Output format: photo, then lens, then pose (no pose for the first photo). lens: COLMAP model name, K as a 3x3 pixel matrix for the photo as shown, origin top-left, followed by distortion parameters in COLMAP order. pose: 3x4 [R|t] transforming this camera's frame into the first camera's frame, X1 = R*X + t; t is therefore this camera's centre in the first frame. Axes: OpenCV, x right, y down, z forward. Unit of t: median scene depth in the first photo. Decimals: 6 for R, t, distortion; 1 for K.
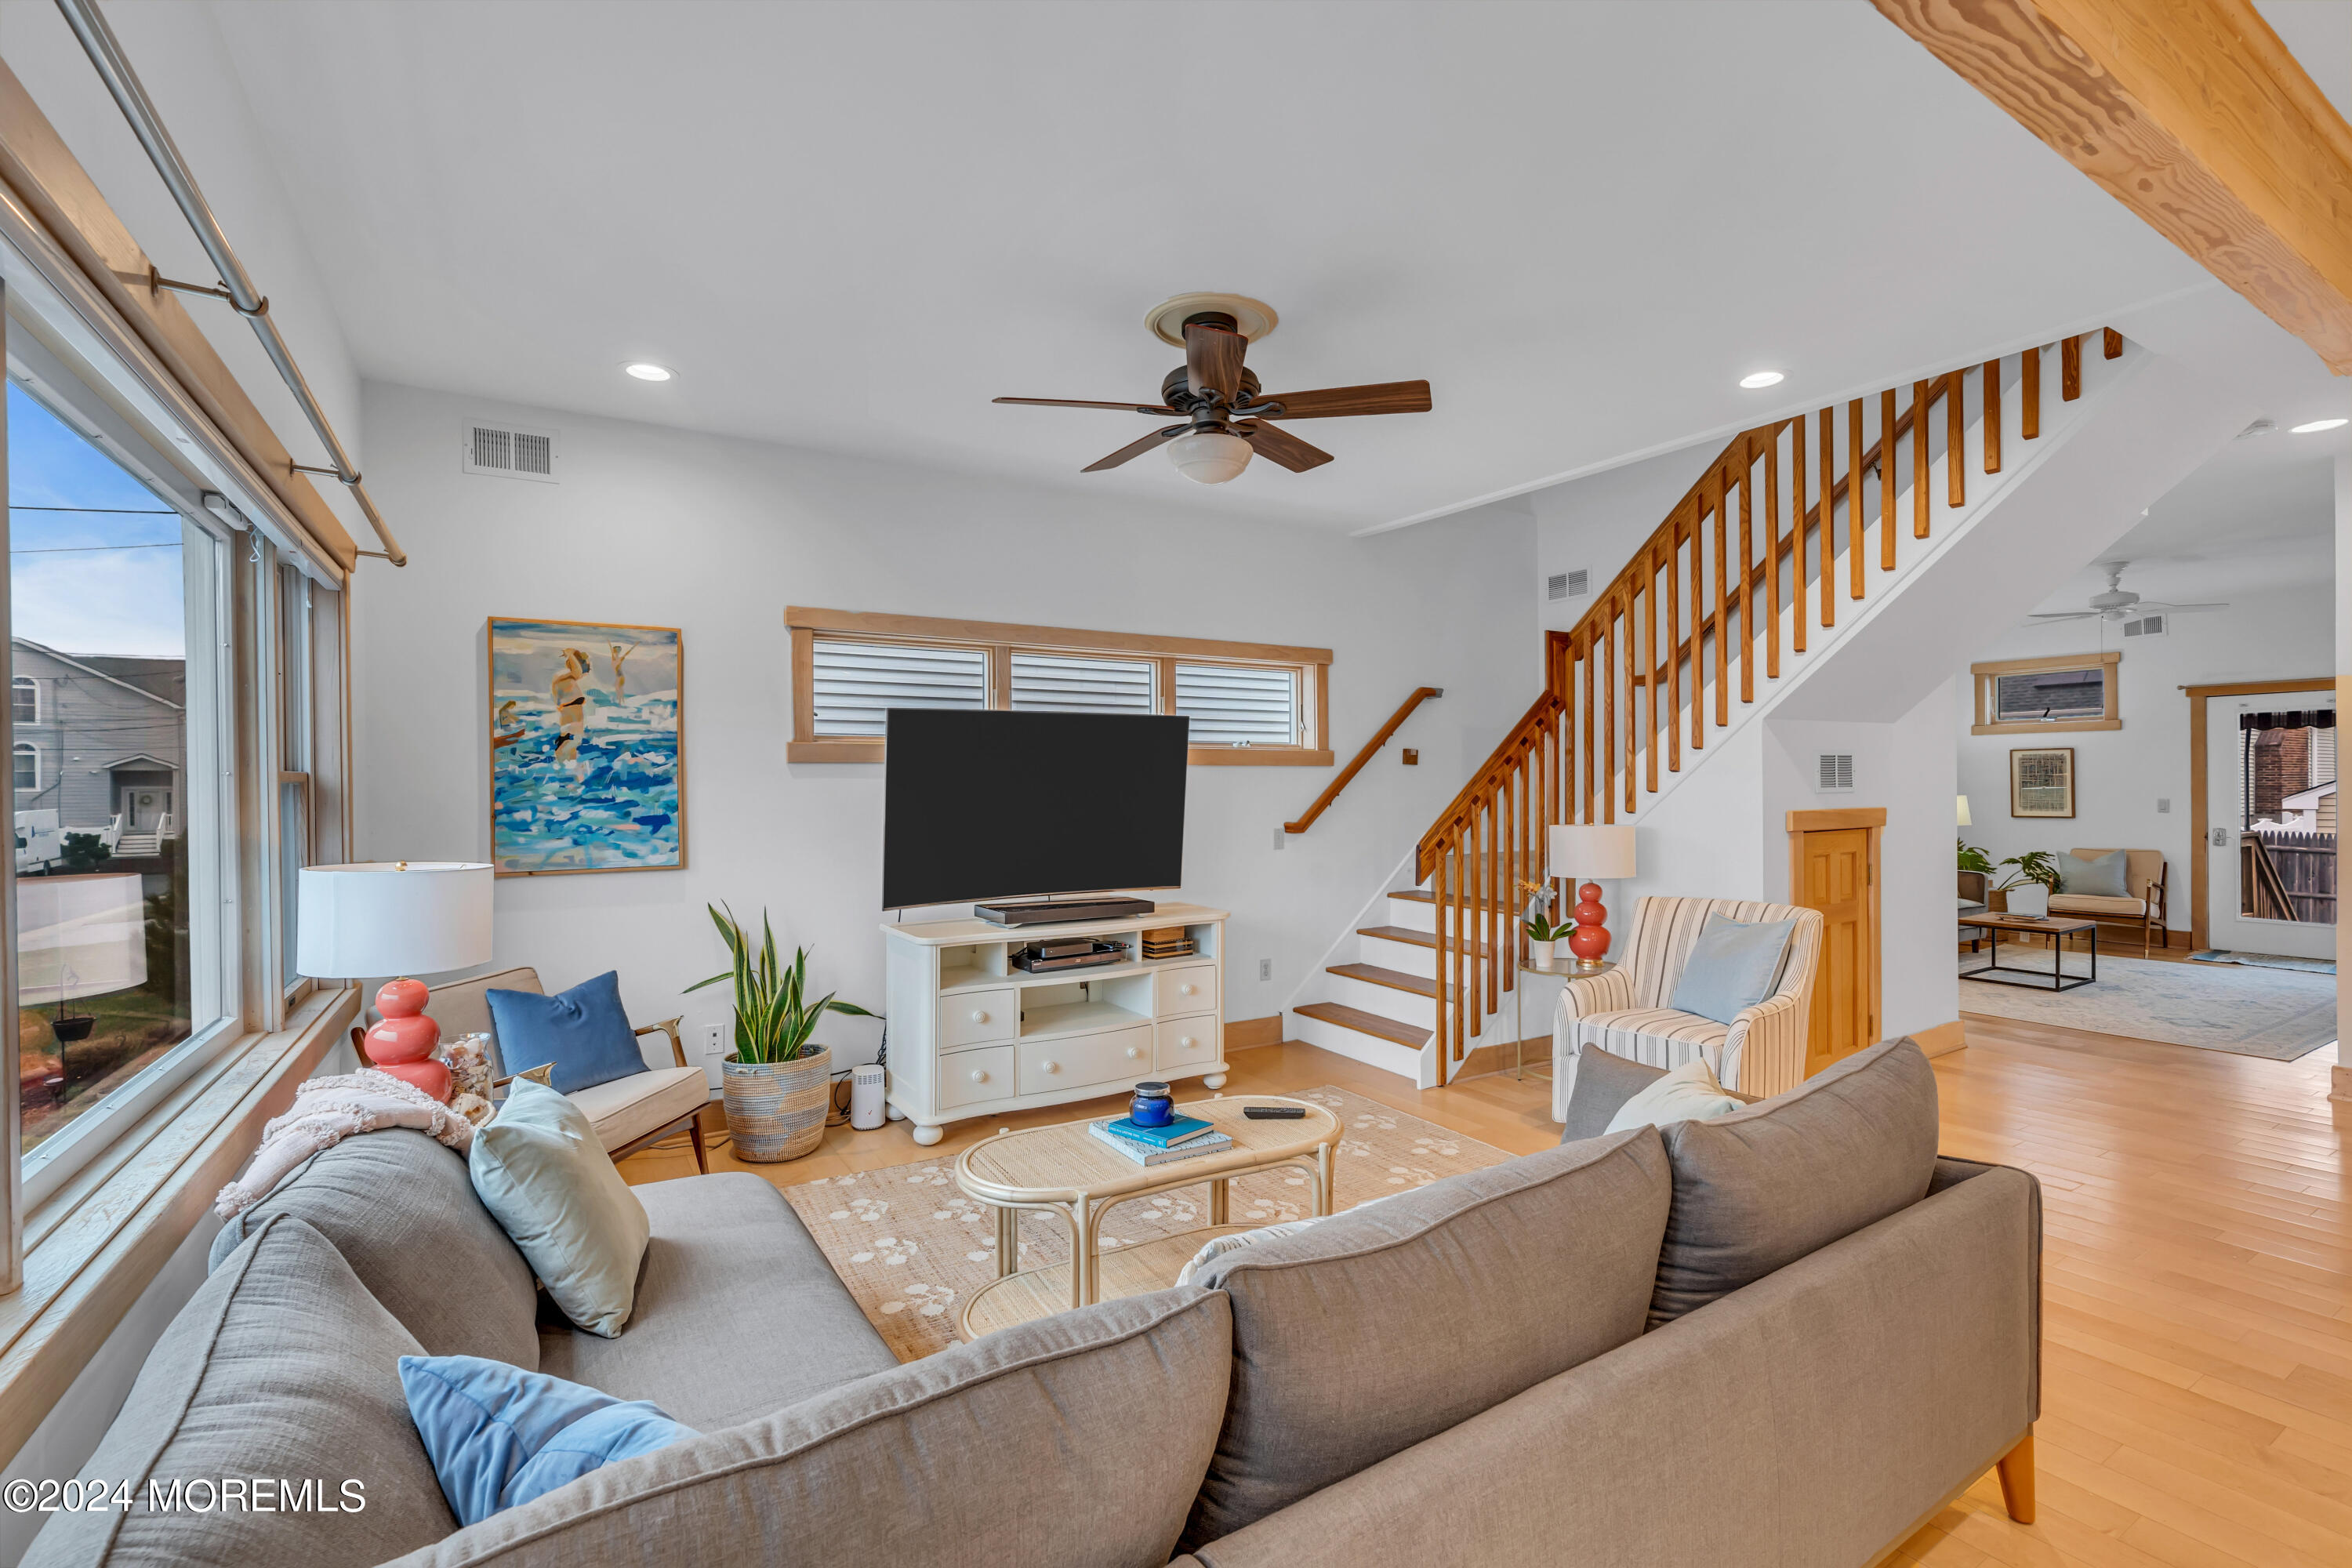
lens RADIAL K [[1065.5, 0, 1192.5], [0, 1065.5, 786.7], [0, 0, 1]] dist [-0.010304, 0.000439]
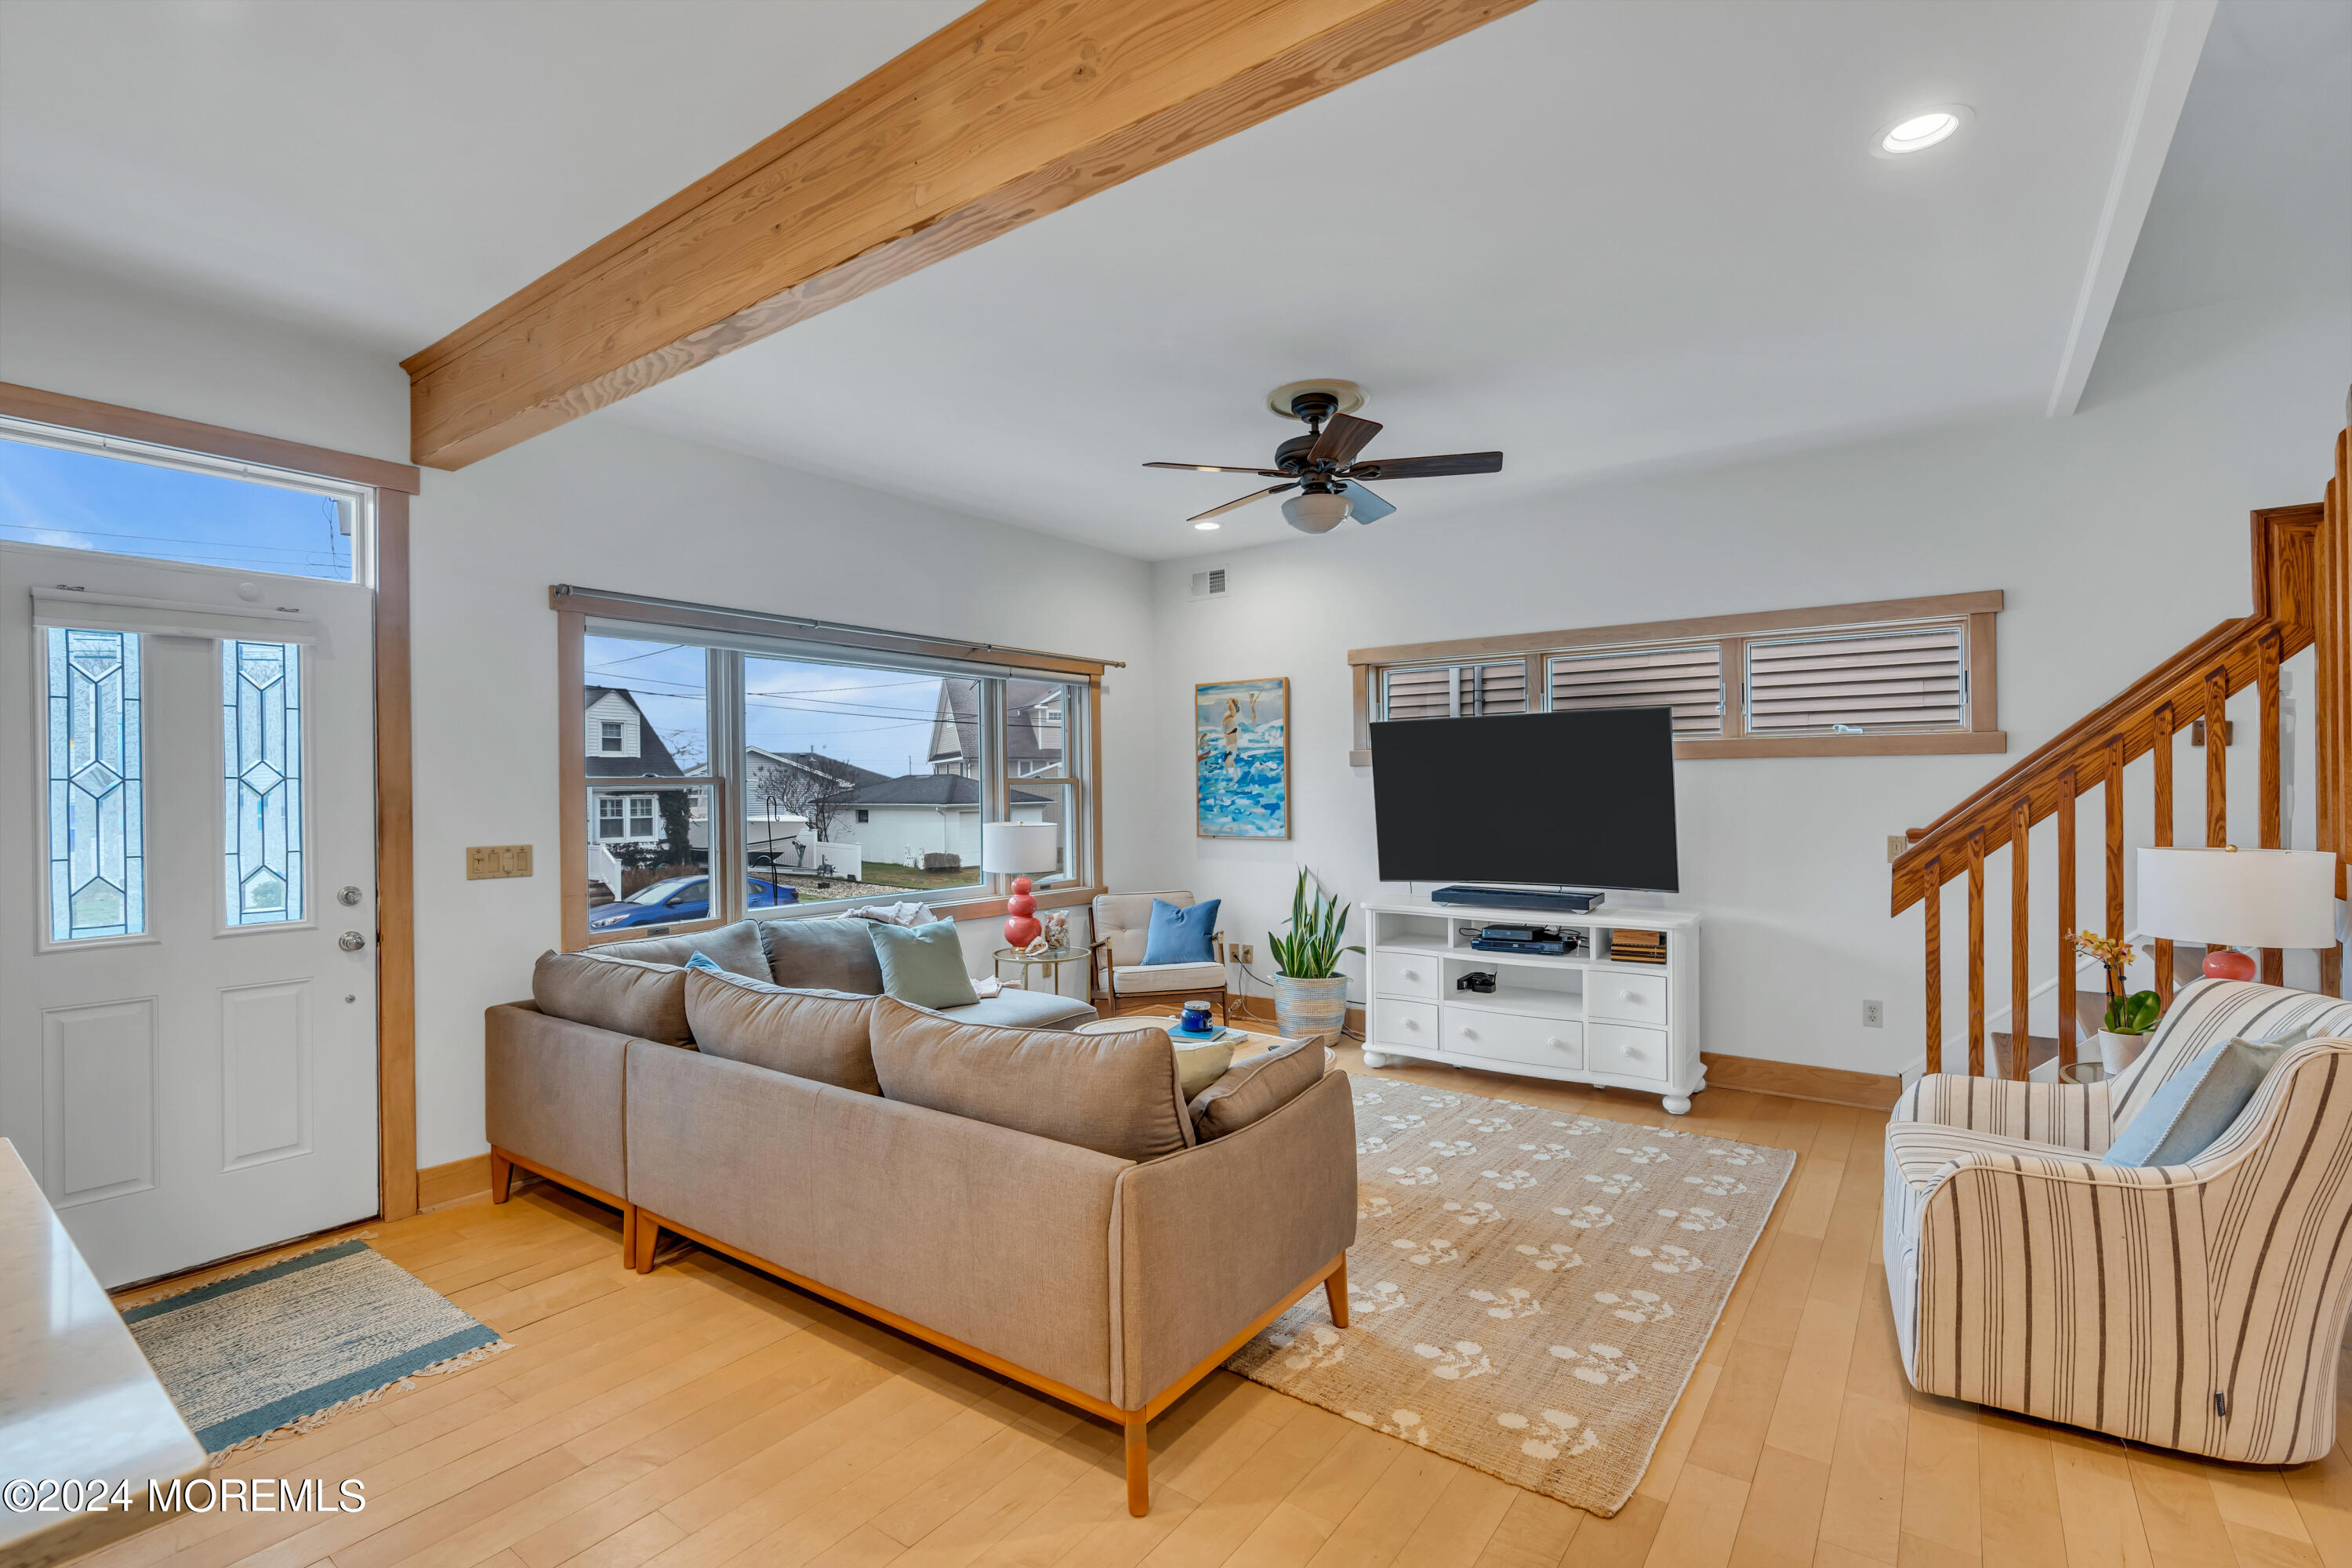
lens RADIAL K [[1065.5, 0, 1196.2], [0, 1065.5, 785.1], [0, 0, 1]] dist [-0.010304, 0.000439]
pose [[0.376720, 0.000428, -0.926327, 0.862307], [0.004200, 0.999989, 0.002171, -0.002433], [0.926318, -0.004708, 0.376714, 0.334805]]
